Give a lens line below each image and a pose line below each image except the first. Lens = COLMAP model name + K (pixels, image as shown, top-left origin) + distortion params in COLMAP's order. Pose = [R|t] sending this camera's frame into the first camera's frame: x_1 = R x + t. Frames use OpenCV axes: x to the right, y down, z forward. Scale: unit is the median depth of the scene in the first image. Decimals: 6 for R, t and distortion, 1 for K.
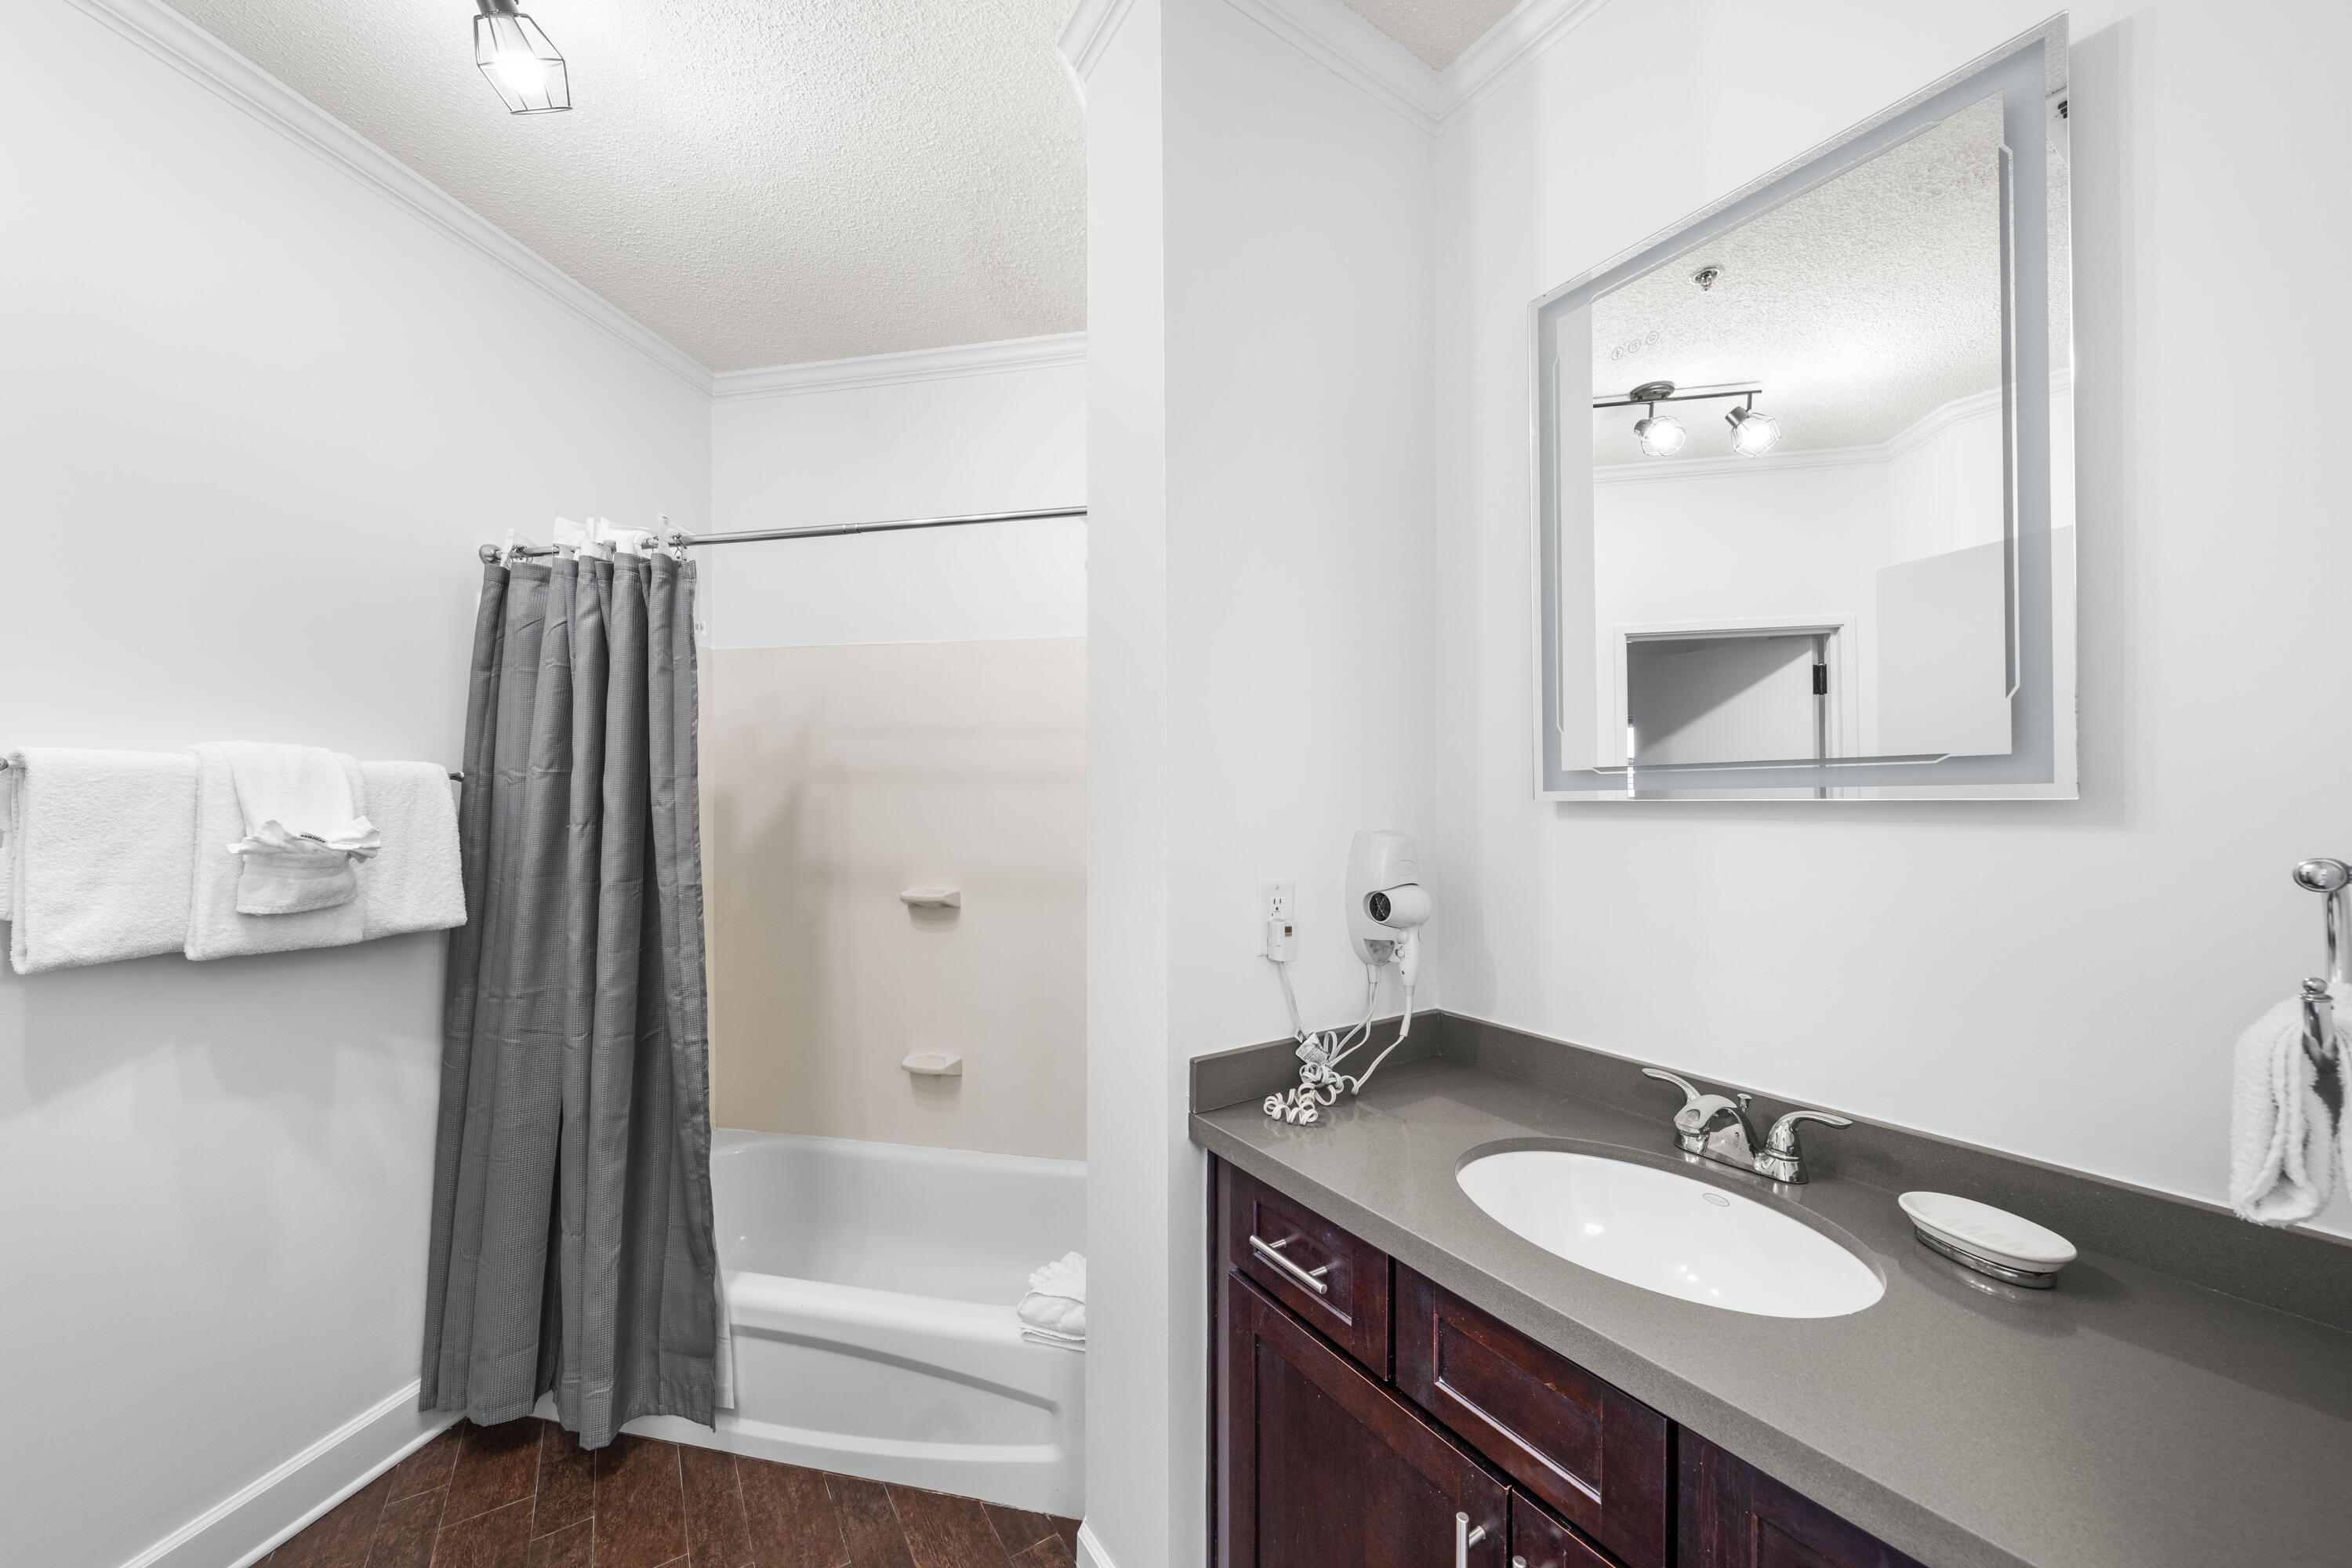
lens RADIAL K [[876.7, 0, 1186.9], [0, 876.7, 795.6], [0, 0, 1]] dist [0.000820, -0.000083]
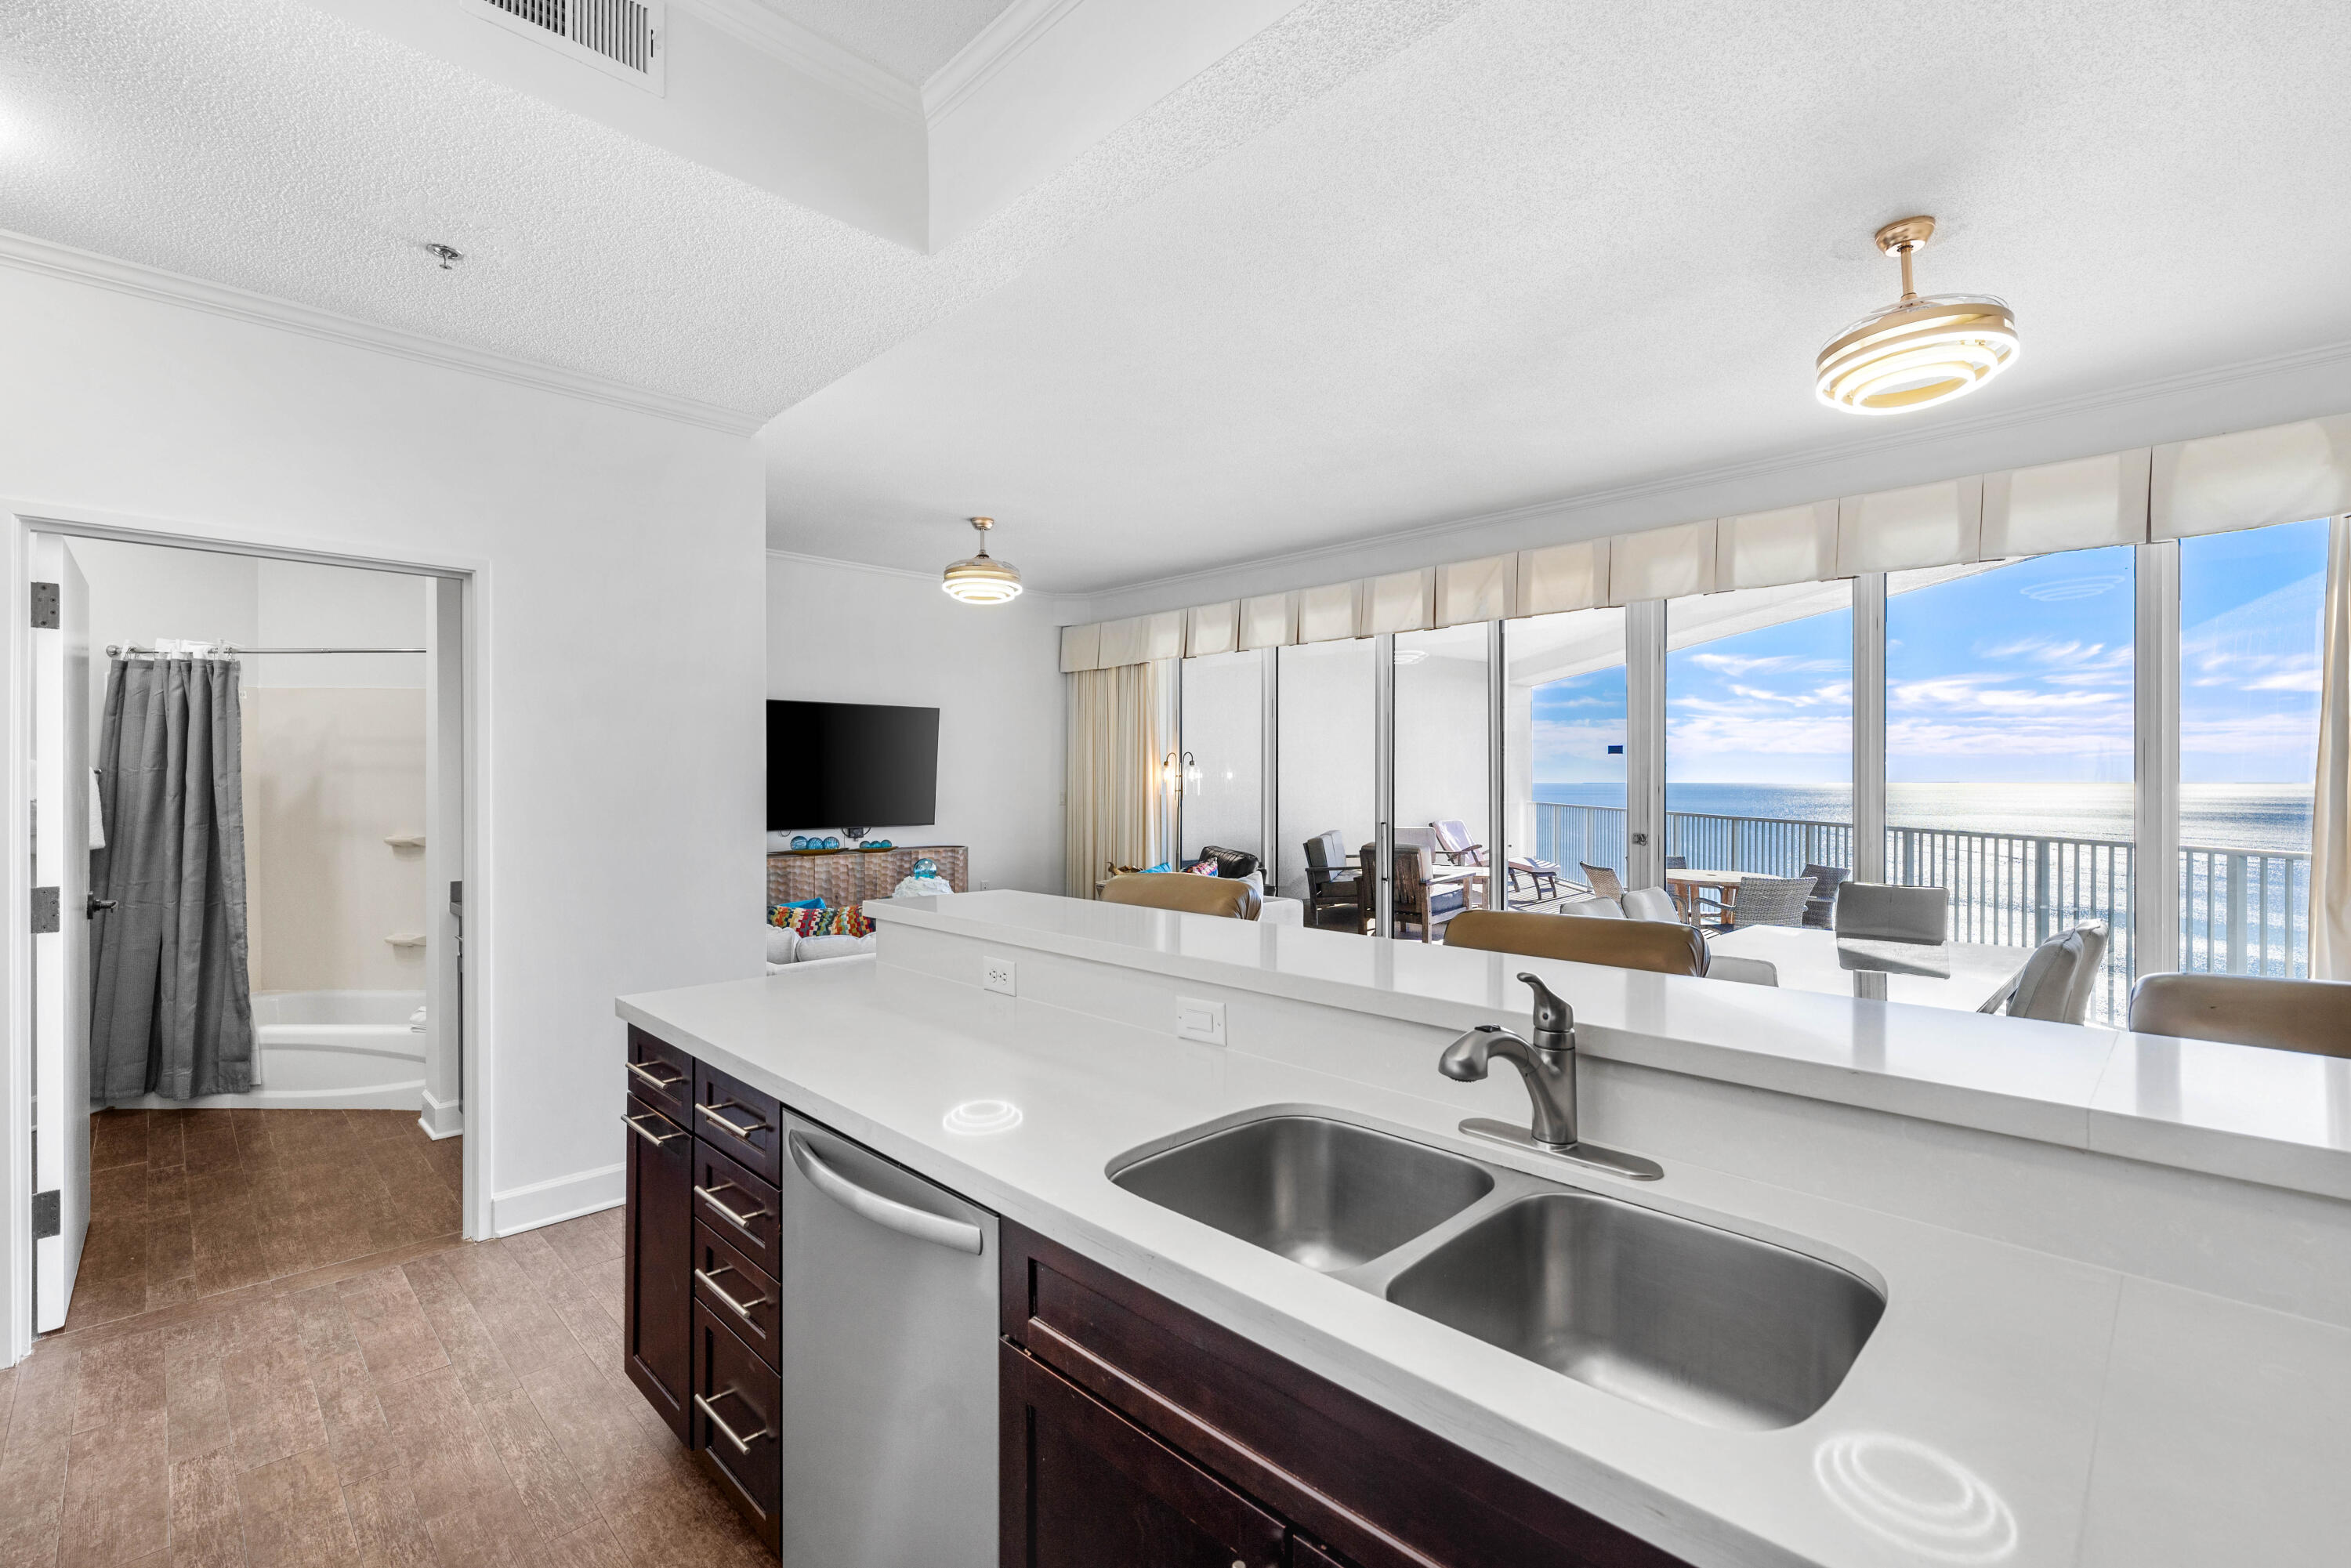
lens RADIAL K [[1067.5, 0, 1156.5], [0, 1067.5, 780.0], [0, 0, 1]] dist [0.017677, -0.000509]
pose [[0.986613, 0.001329, 0.163075, 1.086566], [-0.002125, 0.999987, 0.004710, -0.019403], [-0.163067, -0.004994, 0.986602, -1.750038]]
